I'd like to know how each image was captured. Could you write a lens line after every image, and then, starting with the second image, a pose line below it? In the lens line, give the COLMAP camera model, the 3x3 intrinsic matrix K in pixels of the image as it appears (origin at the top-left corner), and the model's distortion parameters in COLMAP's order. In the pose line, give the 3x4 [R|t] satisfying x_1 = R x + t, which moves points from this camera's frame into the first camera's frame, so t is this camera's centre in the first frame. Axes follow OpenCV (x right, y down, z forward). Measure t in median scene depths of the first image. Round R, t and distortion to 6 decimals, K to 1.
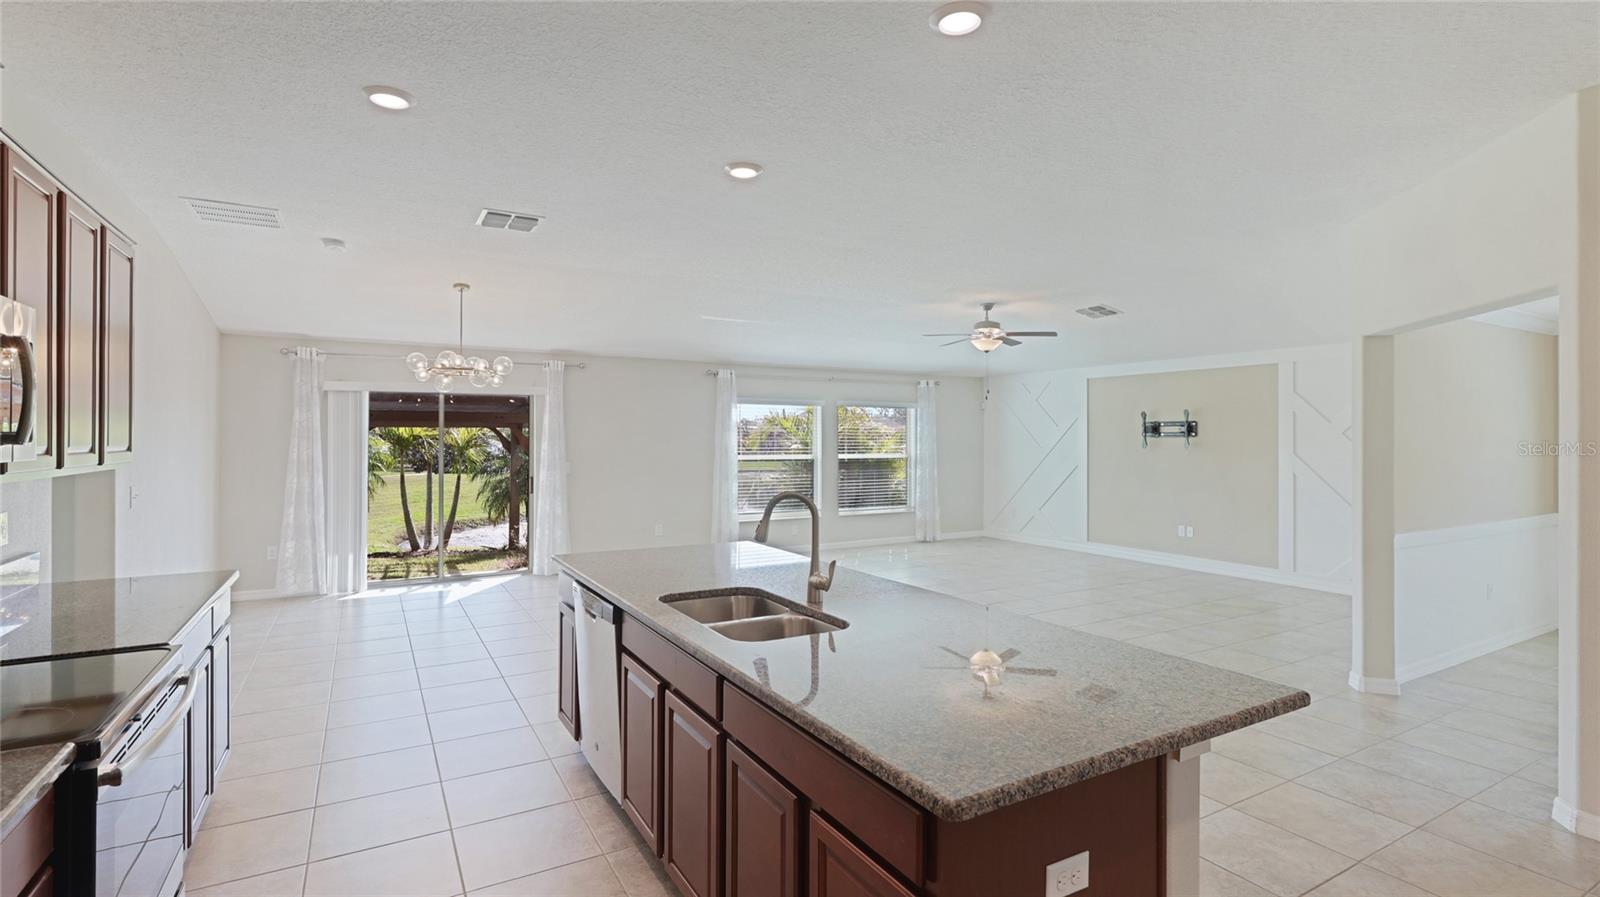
lens RADIAL K [[734.9, 0, 800.7], [0, 734.9, 436.2], [0, 0, 1]] dist [-0.000094, -0.000151]
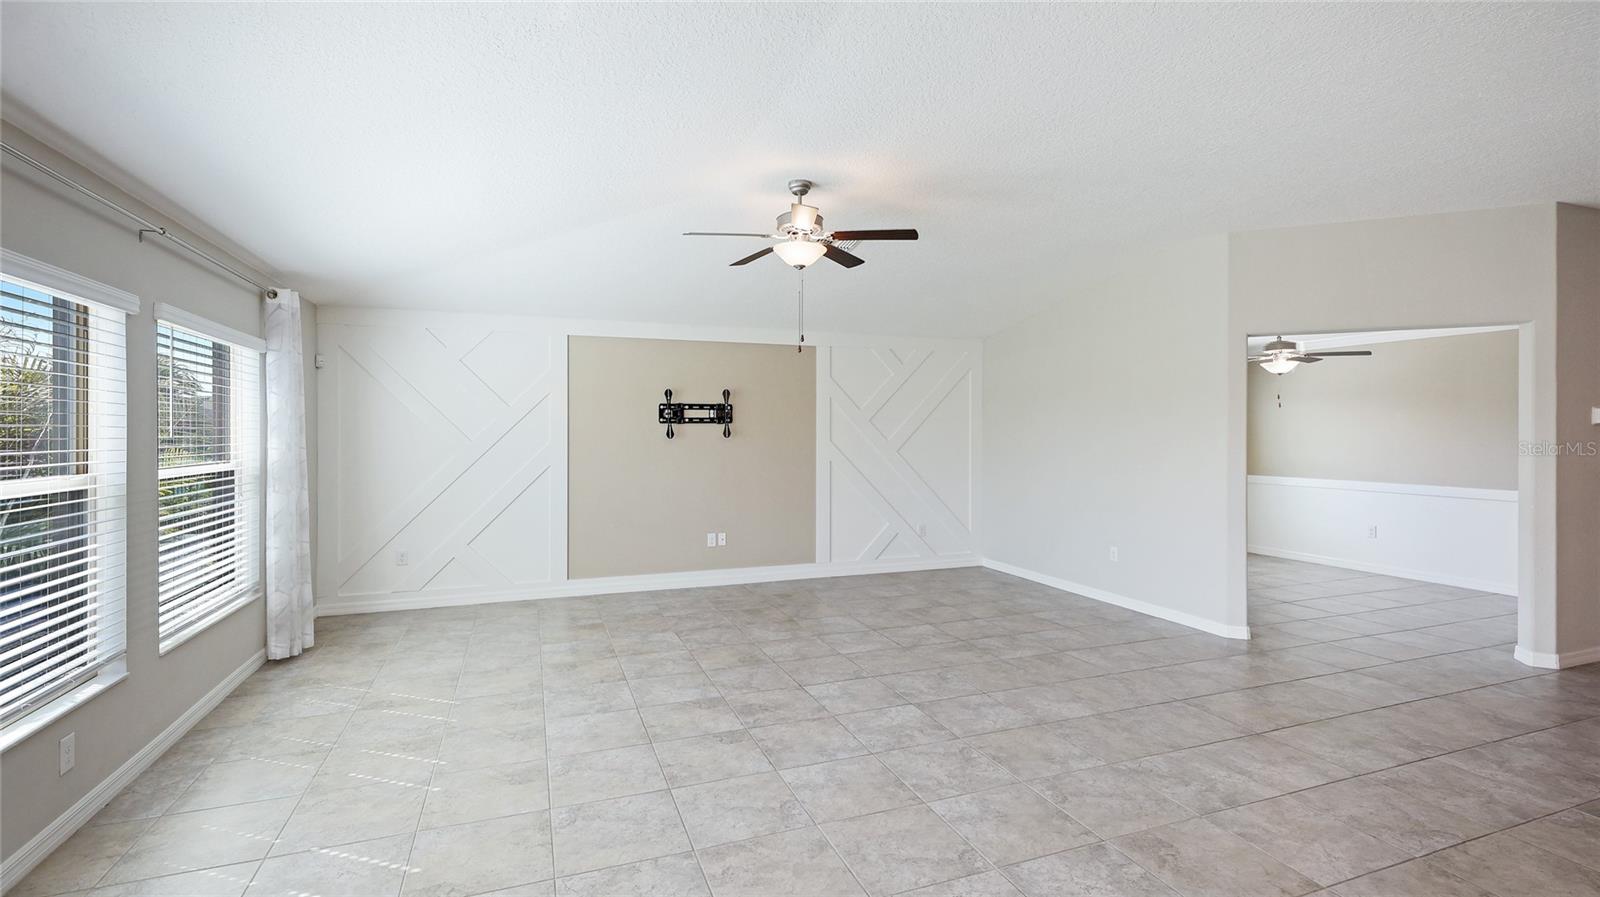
lens RADIAL K [[734.9, 0, 800.7], [0, 734.9, 436.2], [0, 0, 1]] dist [-0.000094, -0.000151]
pose [[0.164612, -0.007343, 0.986331, -0.261440], [-0.001558, 0.999969, 0.007704, 0.008814], [-0.986357, -0.002805, 0.164596, 0.774401]]
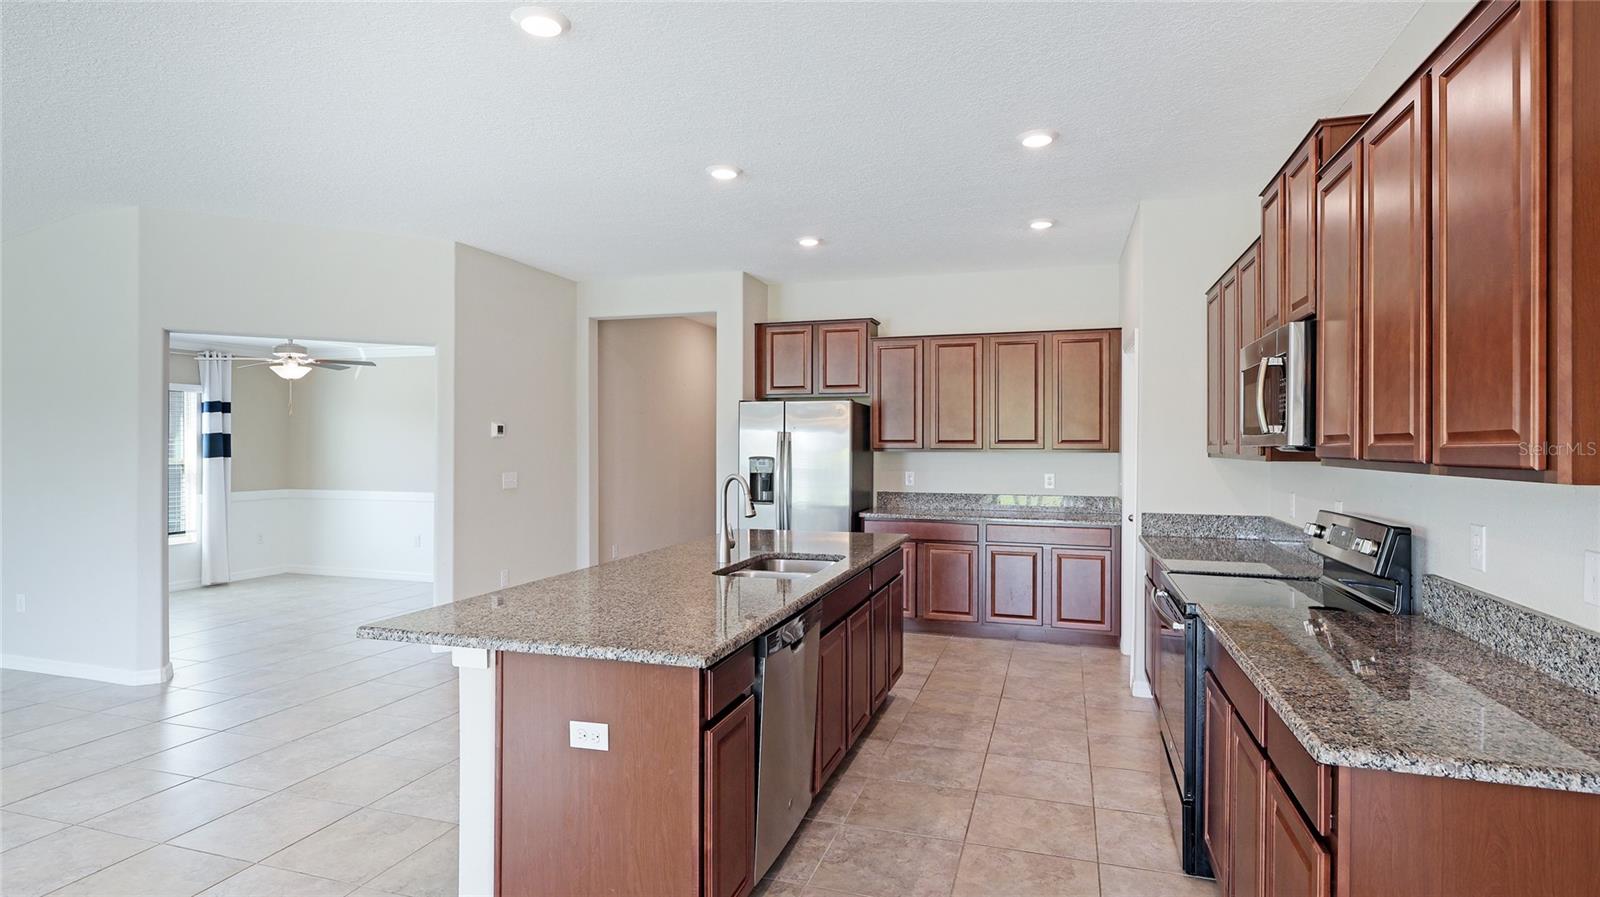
lens RADIAL K [[826.2, 0, 800.0], [0, 826.2, 448.5], [0, 0, 1]] dist [-0.002017, -0.000332]
pose [[-0.665783, -0.007662, 0.746106, -0.344157], [-0.005762, 0.999970, 0.005128, 0.008316], [-0.746123, -0.000885, -0.665808, 0.565289]]
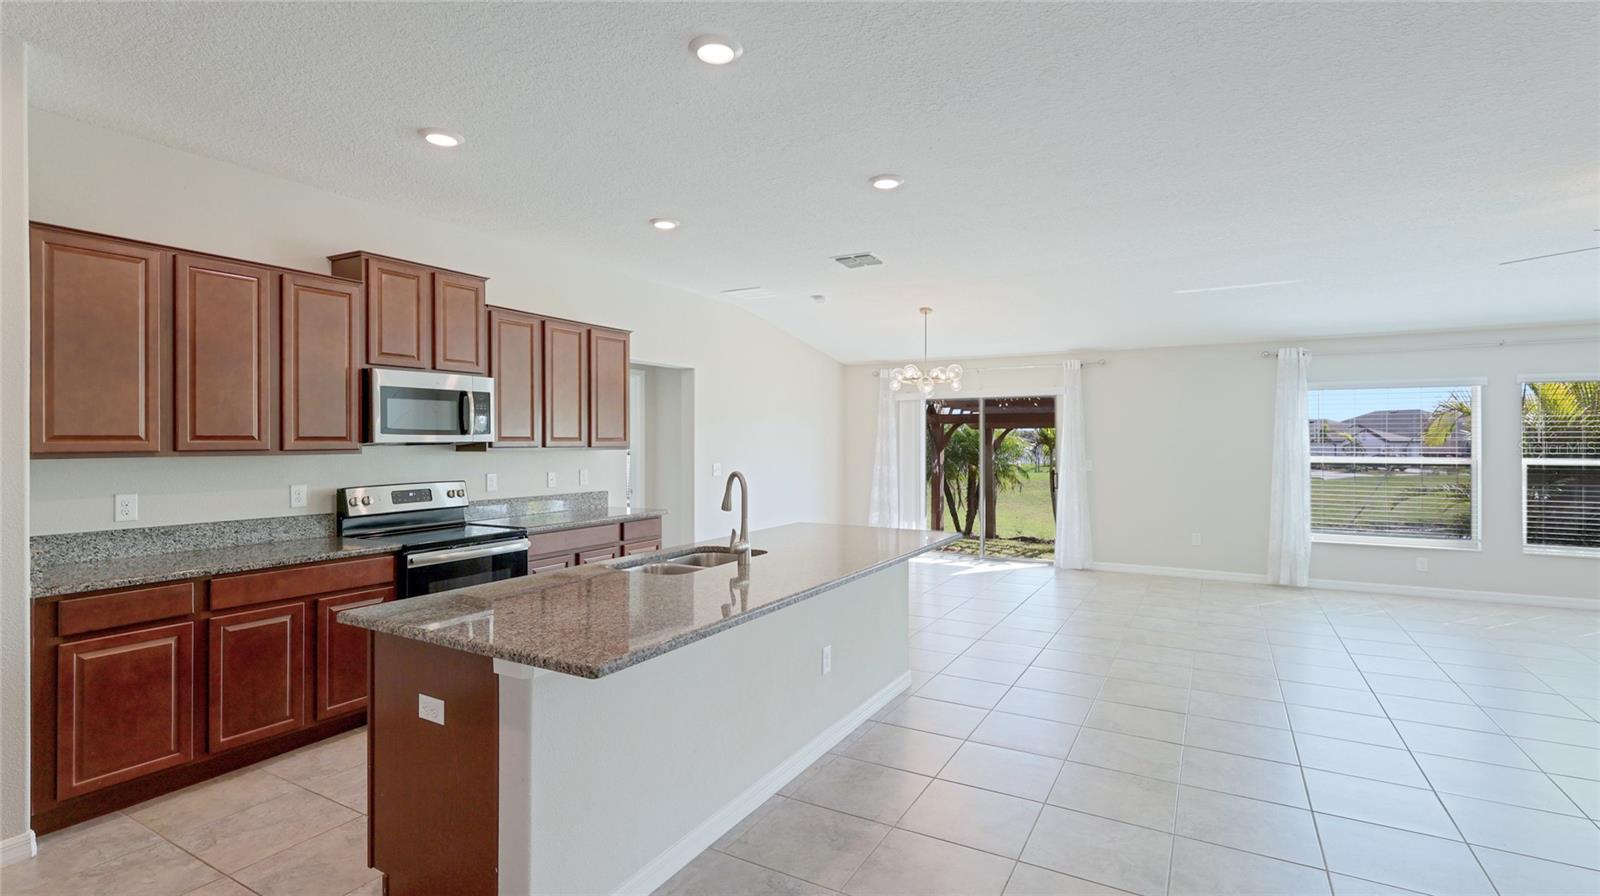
lens RADIAL K [[734.9, 0, 800.7], [0, 734.9, 435.7], [0, 0, 1]] dist [-0.000094, -0.000151]
pose [[0.502770, -0.008151, -0.864382, 0.339142], [0.004417, 0.999967, -0.006860, 0.007914], [0.864409, -0.000369, 0.502789, 0.146973]]
